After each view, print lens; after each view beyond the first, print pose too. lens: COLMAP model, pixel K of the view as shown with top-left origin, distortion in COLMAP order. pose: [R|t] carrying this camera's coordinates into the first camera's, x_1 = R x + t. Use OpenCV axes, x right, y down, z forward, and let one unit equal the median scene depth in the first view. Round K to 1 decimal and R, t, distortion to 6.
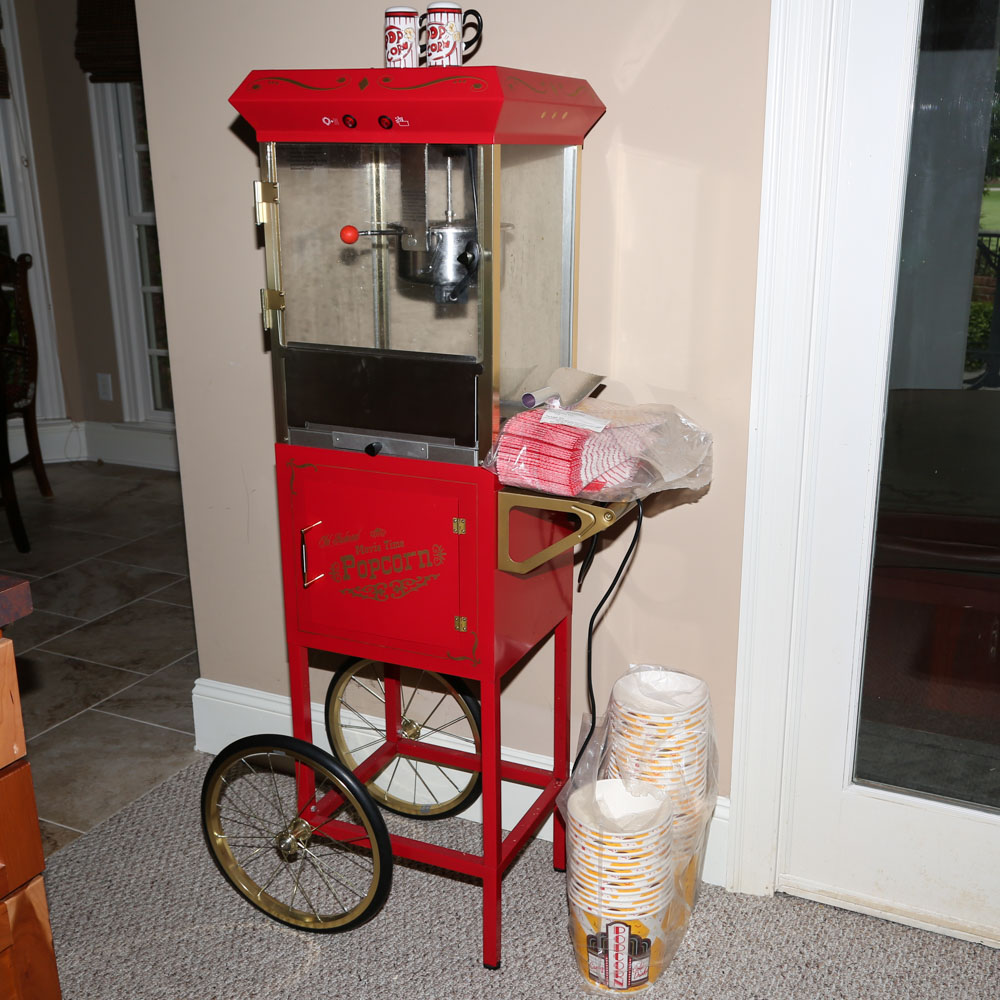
lens RADIAL K [[1144.8, 0, 501.2], [0, 1144.8, 503.1], [0, 0, 1]] dist [0.069132, 0.000000]
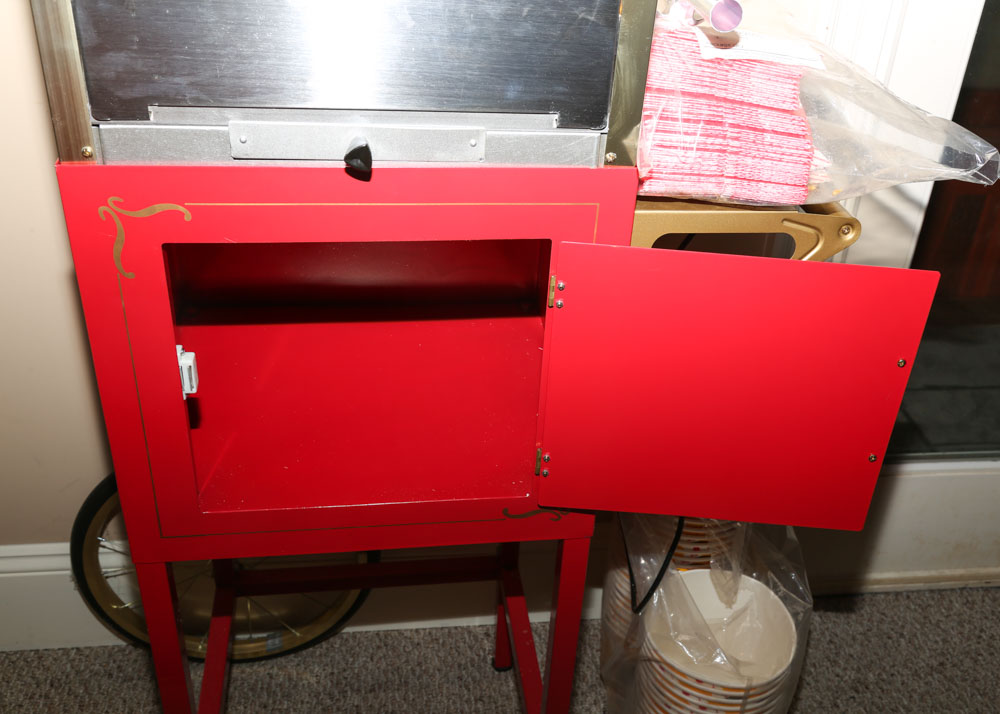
lens RADIAL K [[971.0, 0, 503.6], [0, 971.0, 352.4], [0, 0, 1]] dist [0.014324, 0.000000]
pose [[0.837101, -0.241685, 0.490765, -0.259995], [0.094456, 0.947497, 0.305496, -0.082795], [-0.538832, -0.209376, 0.815979, 0.652132]]
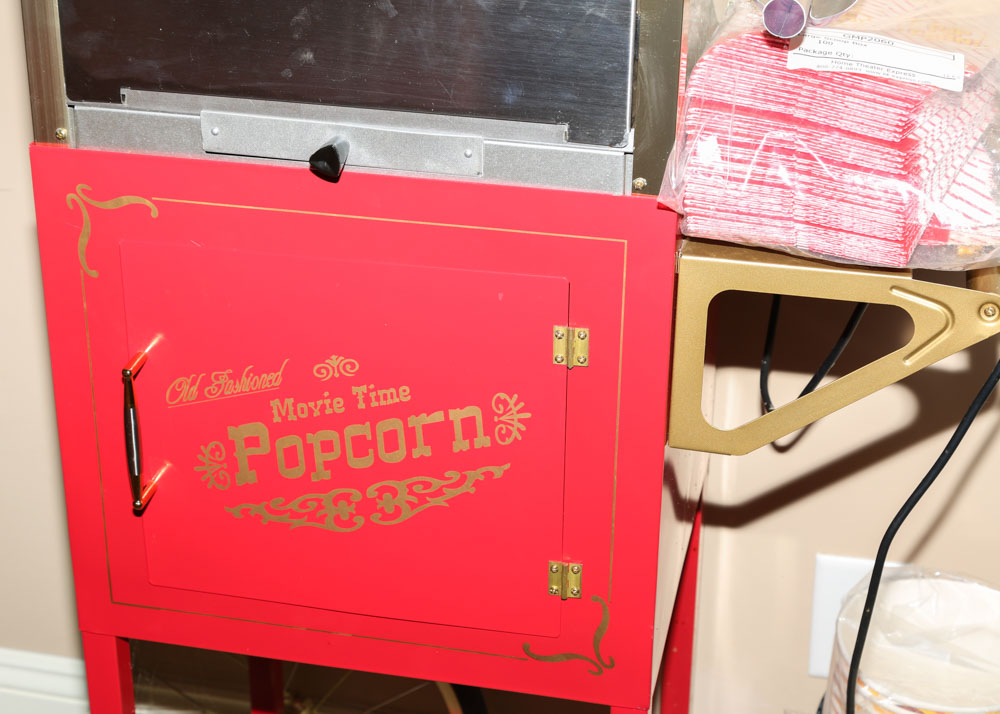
lens RADIAL K [[1894.3, 0, 498.6], [0, 1894.3, 356.6], [0, 0, 1]] dist [-0.006298, 0.000000]
pose [[0.979762, -0.082175, 0.182519, -0.173413], [0.052357, 0.985308, 0.162562, -0.079802], [-0.193196, -0.149716, 0.969670, 0.383543]]
